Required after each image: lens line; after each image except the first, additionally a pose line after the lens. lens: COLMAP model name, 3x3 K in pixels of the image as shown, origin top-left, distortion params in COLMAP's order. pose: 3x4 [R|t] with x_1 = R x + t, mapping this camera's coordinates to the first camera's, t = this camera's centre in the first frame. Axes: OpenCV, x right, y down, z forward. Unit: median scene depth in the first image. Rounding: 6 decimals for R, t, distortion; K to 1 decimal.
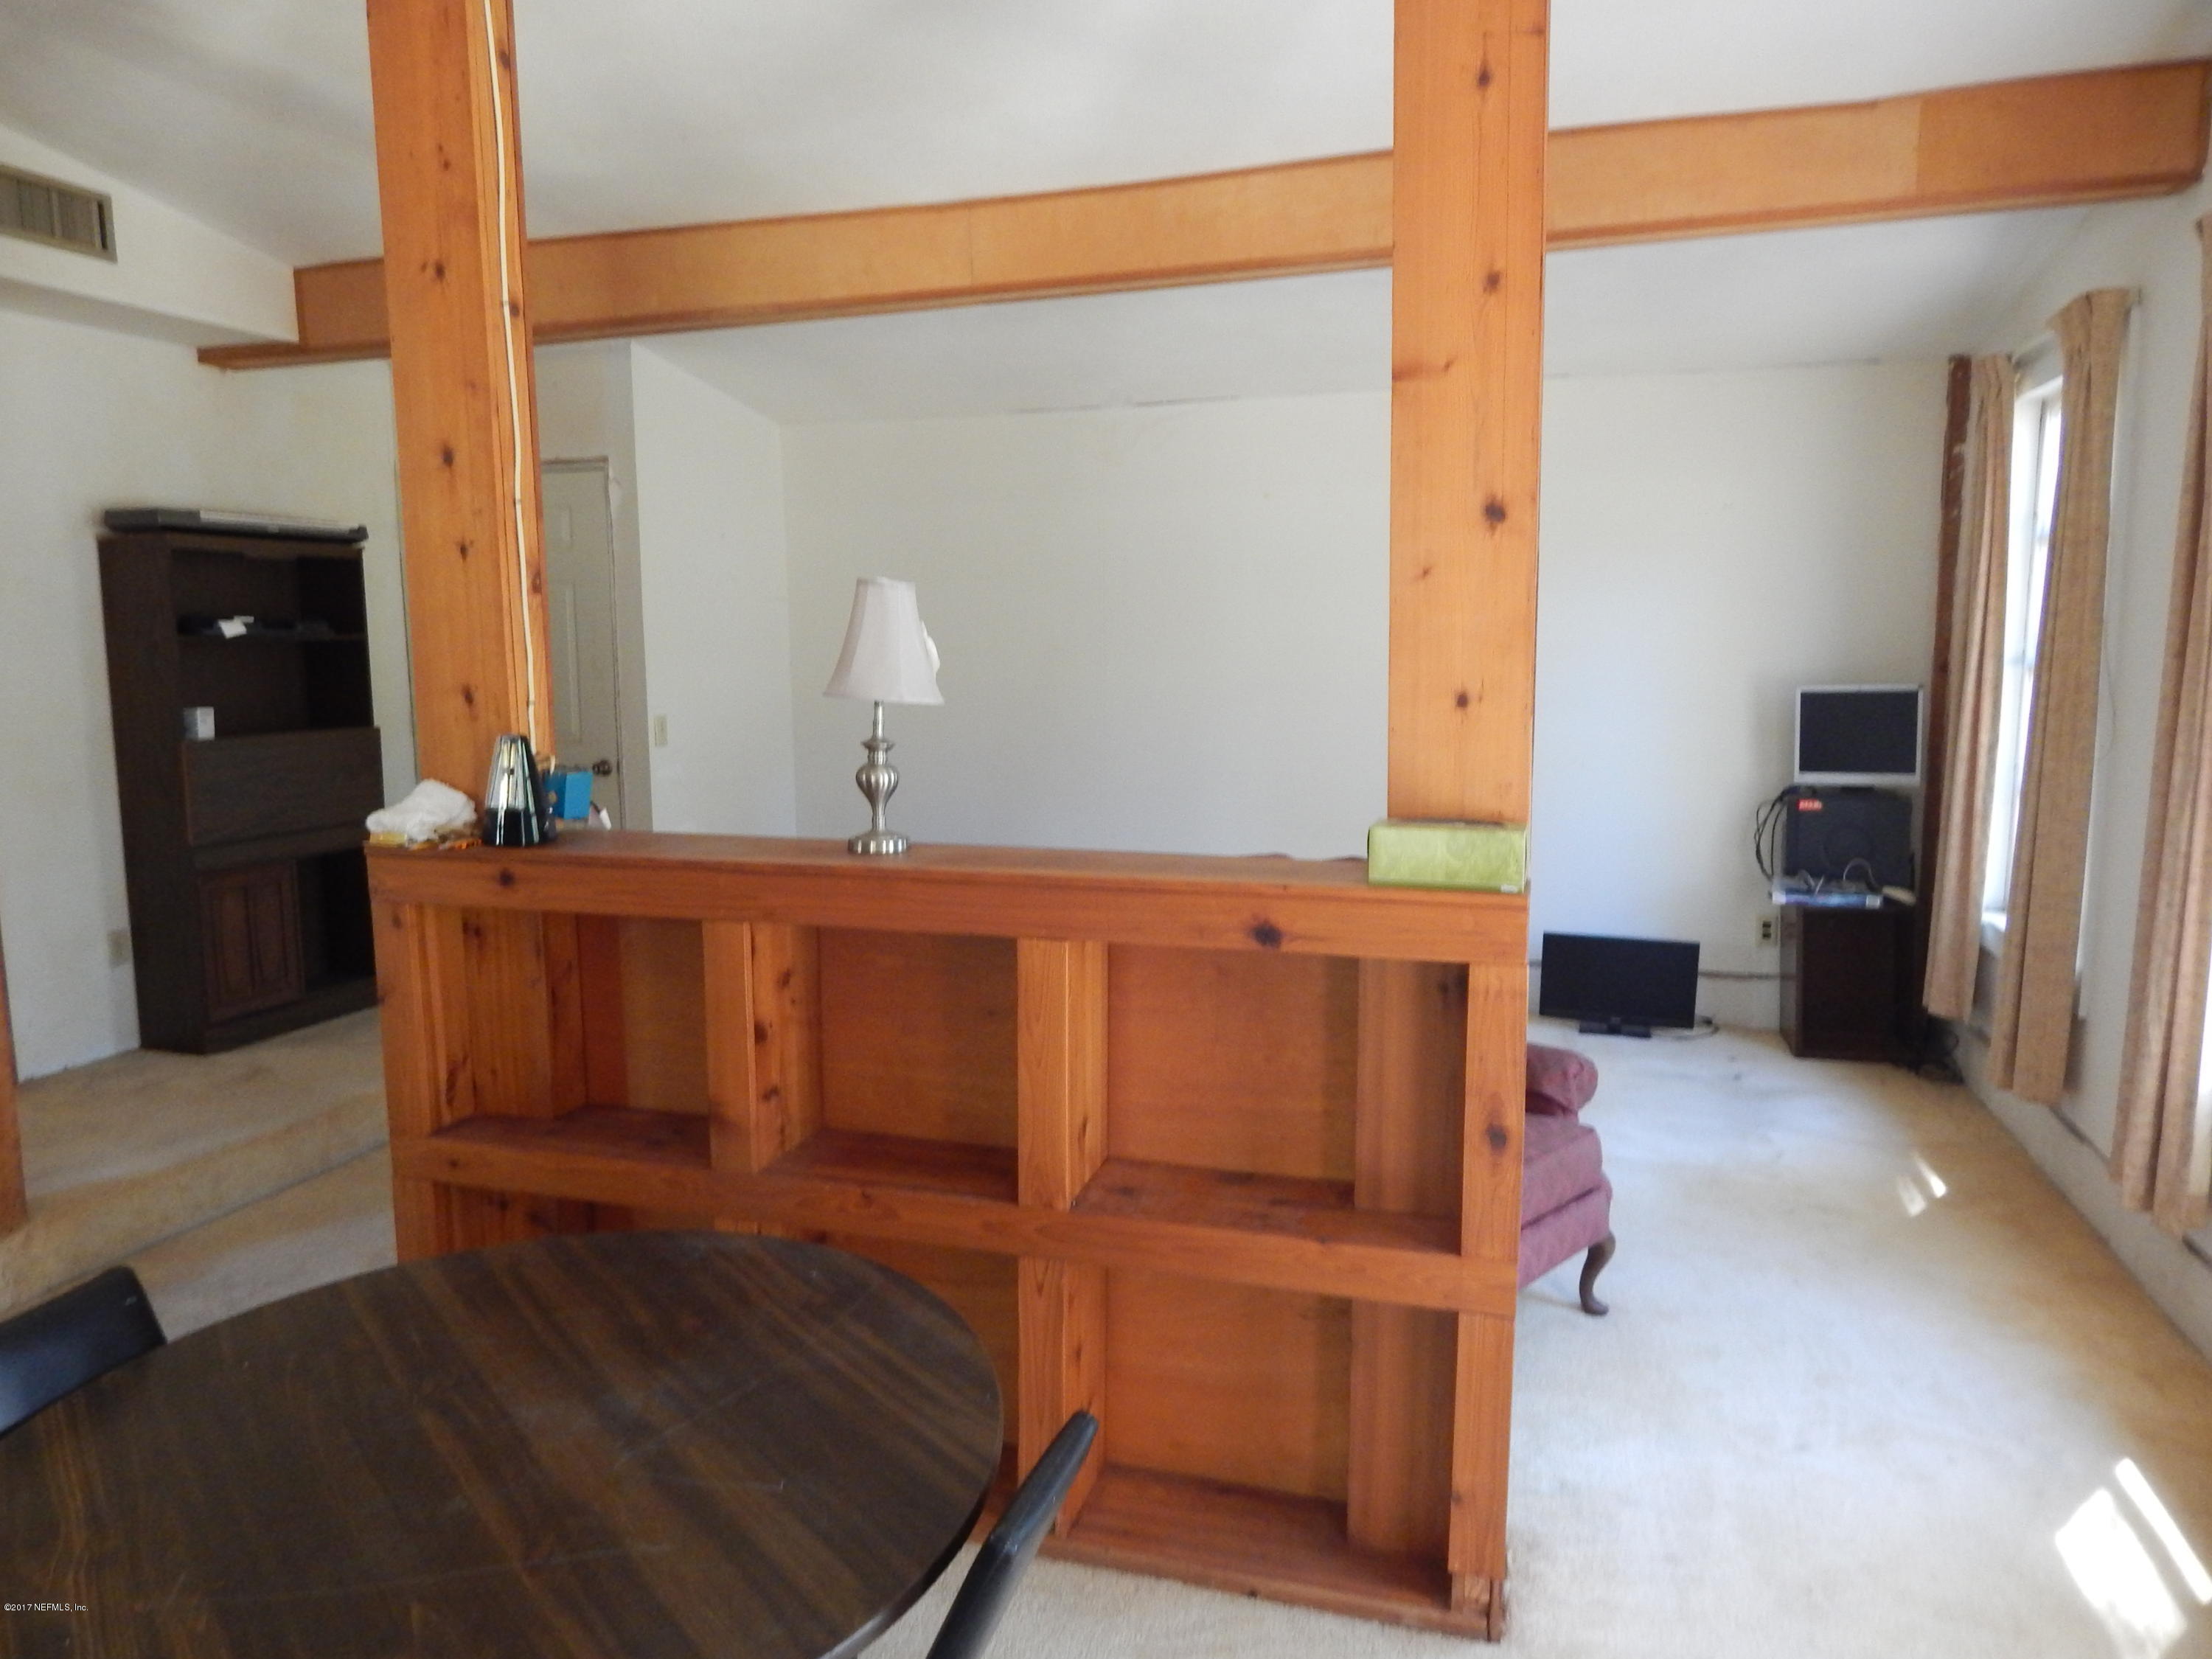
lens RADIAL K [[1451.5, 0, 1097.1], [0, 1451.5, 823.8], [0, 0, 1]] dist [0.000754, -0.007117]
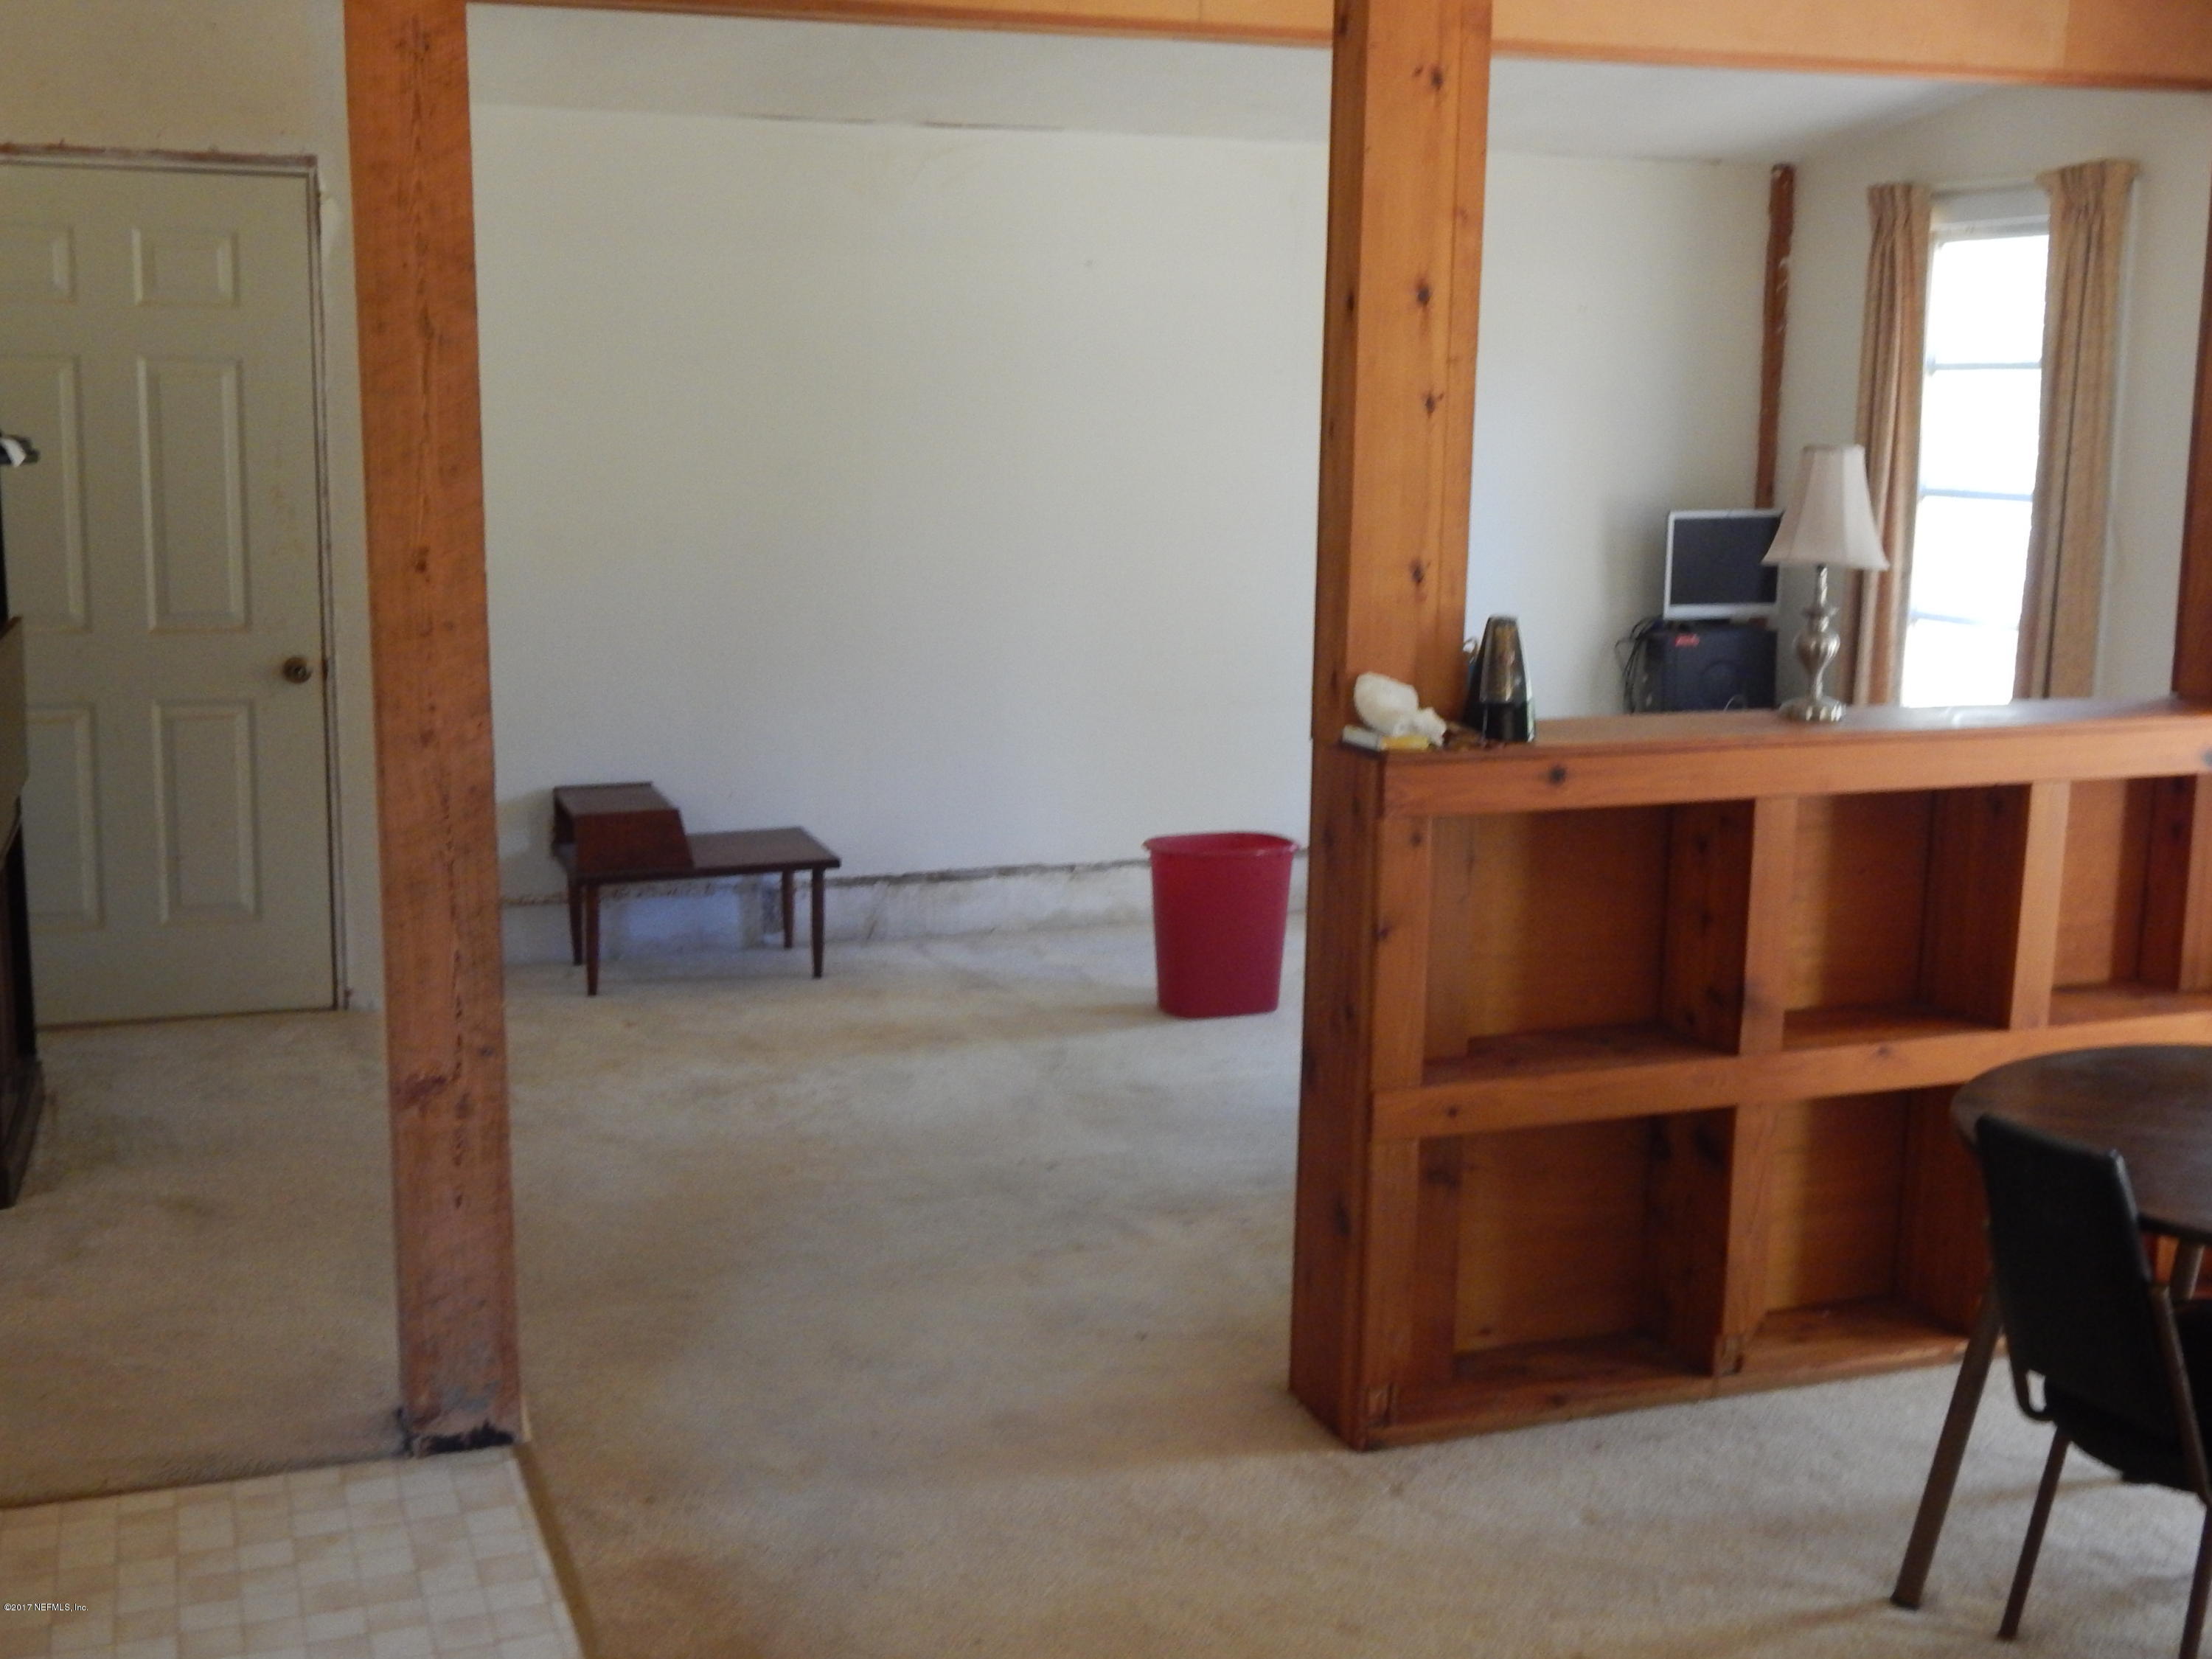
lens RADIAL K [[2449.9, 0, 1108.5], [0, 2449.9, 818.7], [0, 0, 1]] dist [0.005517, 0.000000]
pose [[0.790067, -0.089595, 0.606438, -1.478220], [0.061860, 0.995865, 0.066537, -0.051529], [-0.609892, -0.015054, 0.792342, -0.037649]]
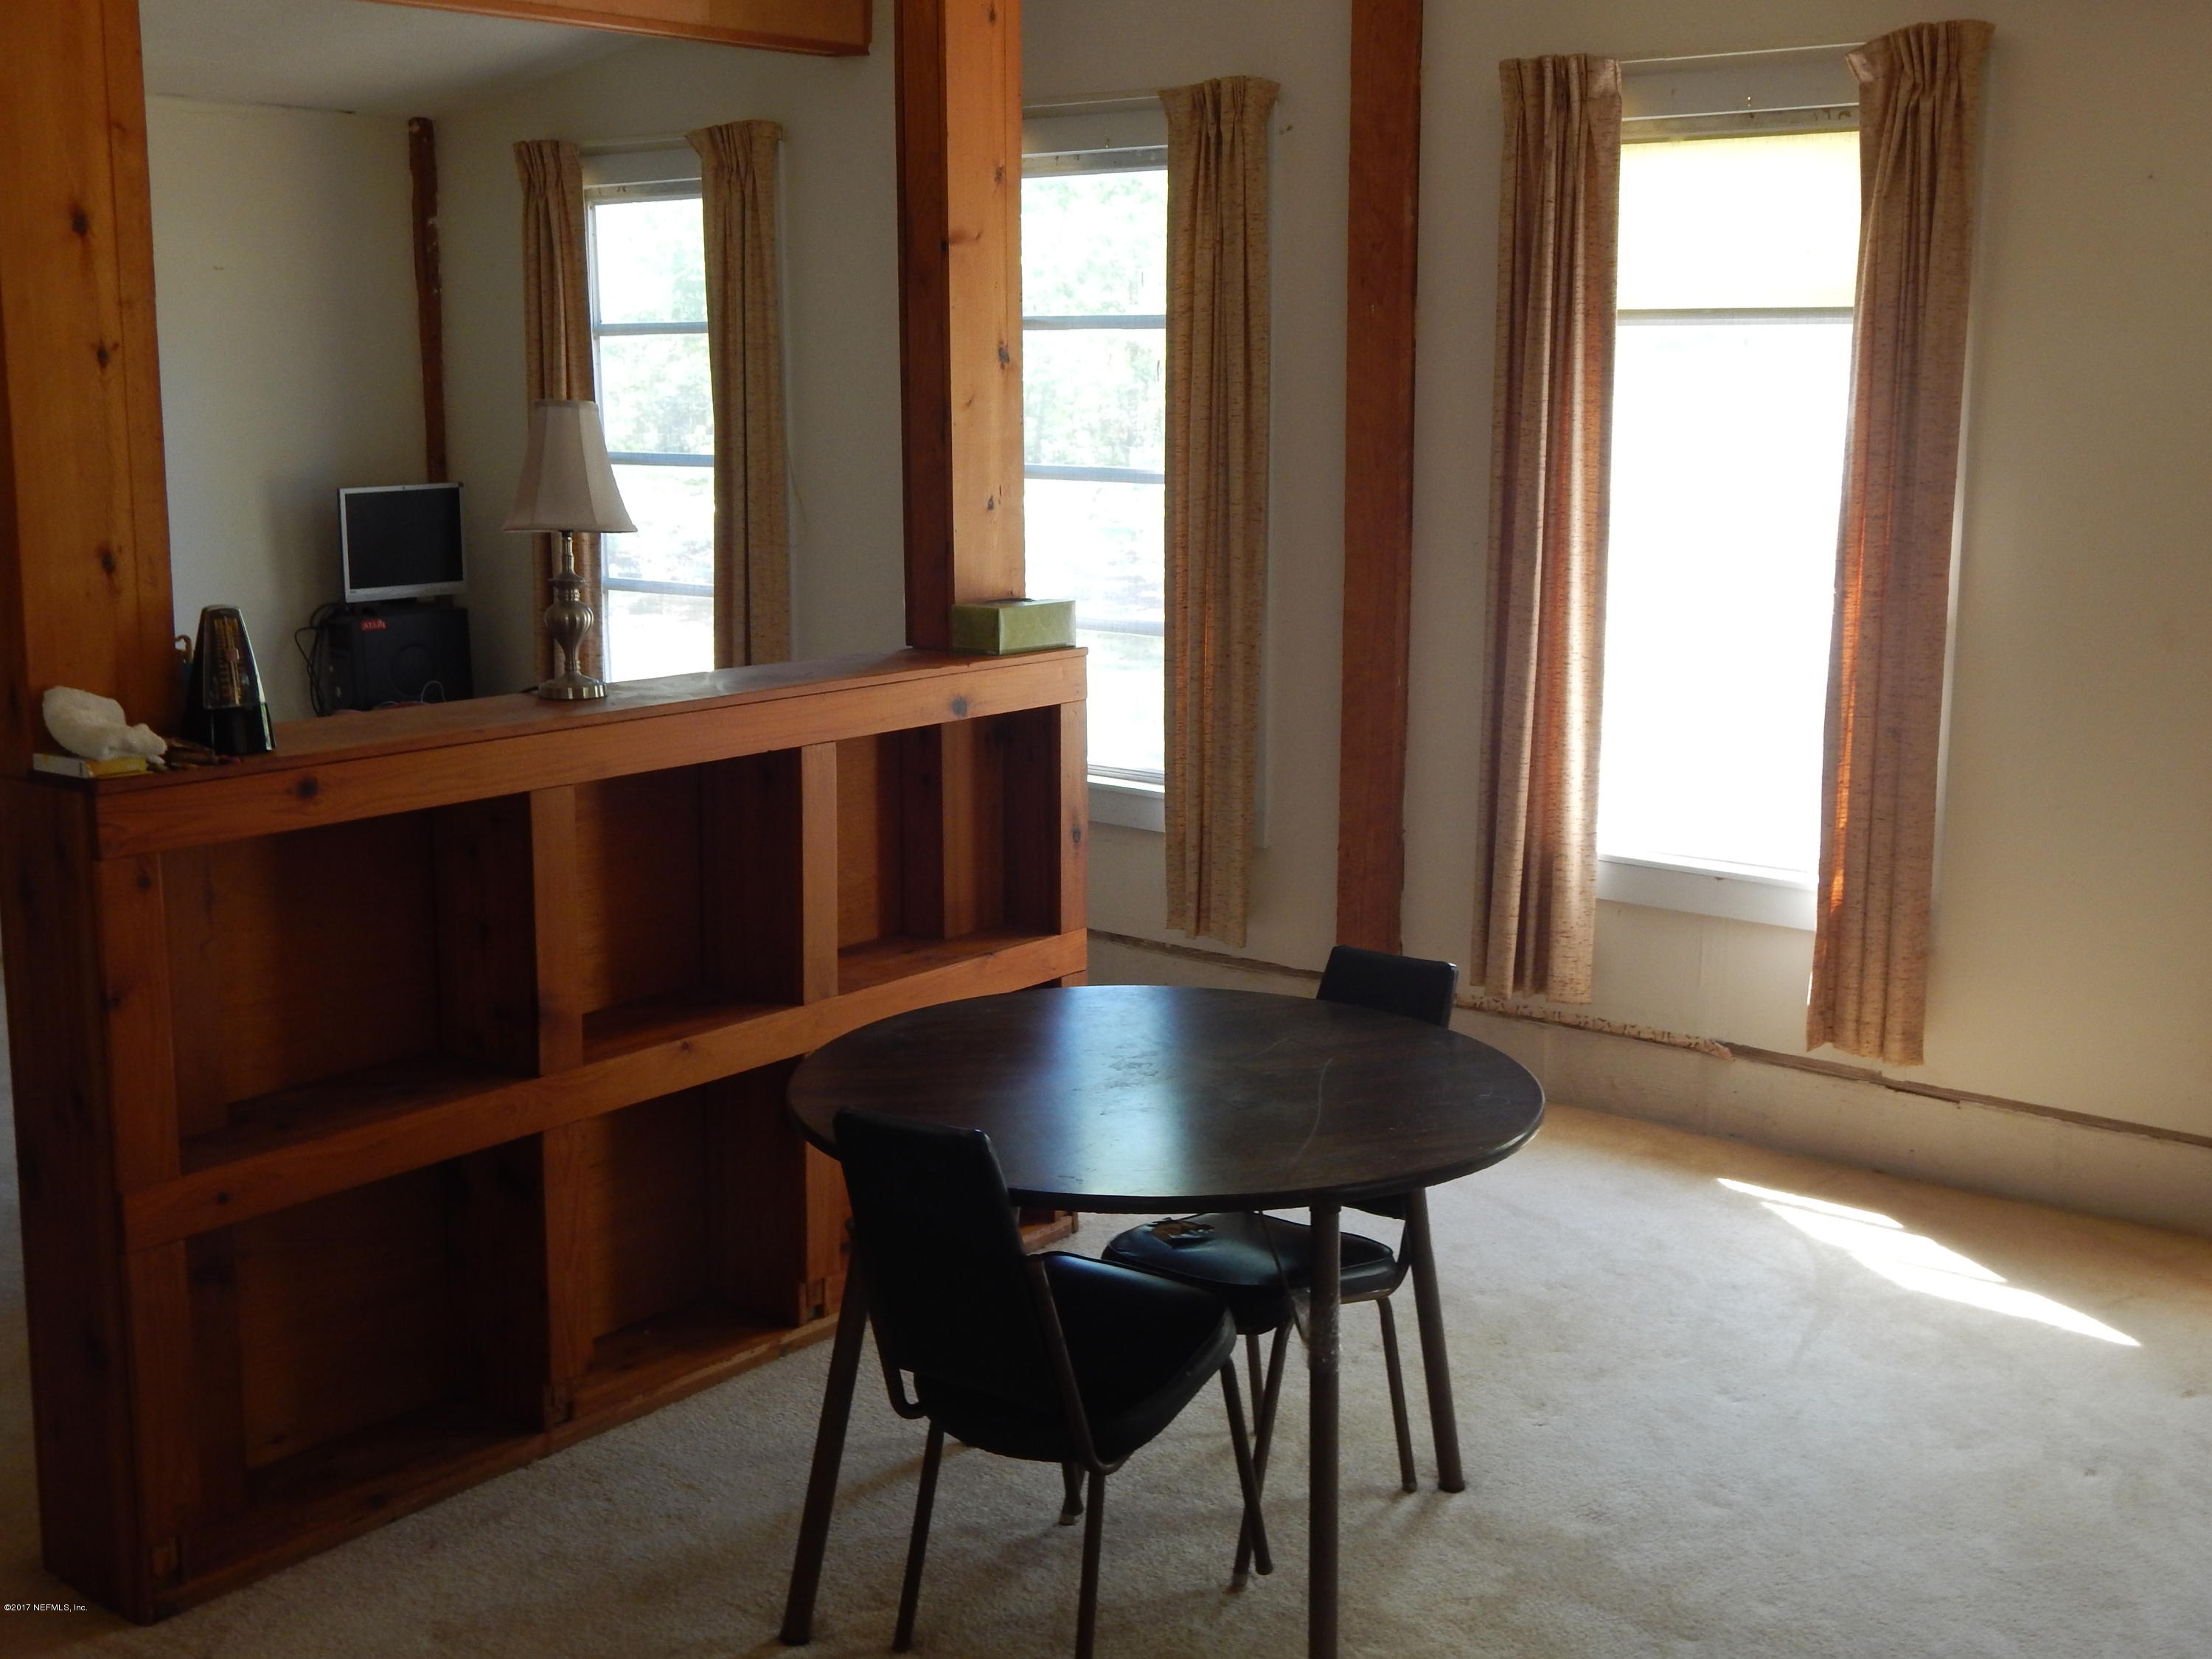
lens RADIAL K [[2449.9, 0, 1091.5], [0, 2449.9, 808.4], [0, 0, 1]] dist [0.005517, 0.000000]
pose [[0.362941, -0.154540, 0.918907, -1.386893], [0.118096, 0.985828, 0.119150, -0.055296], [-0.924298, 0.065275, 0.376048, 0.115047]]
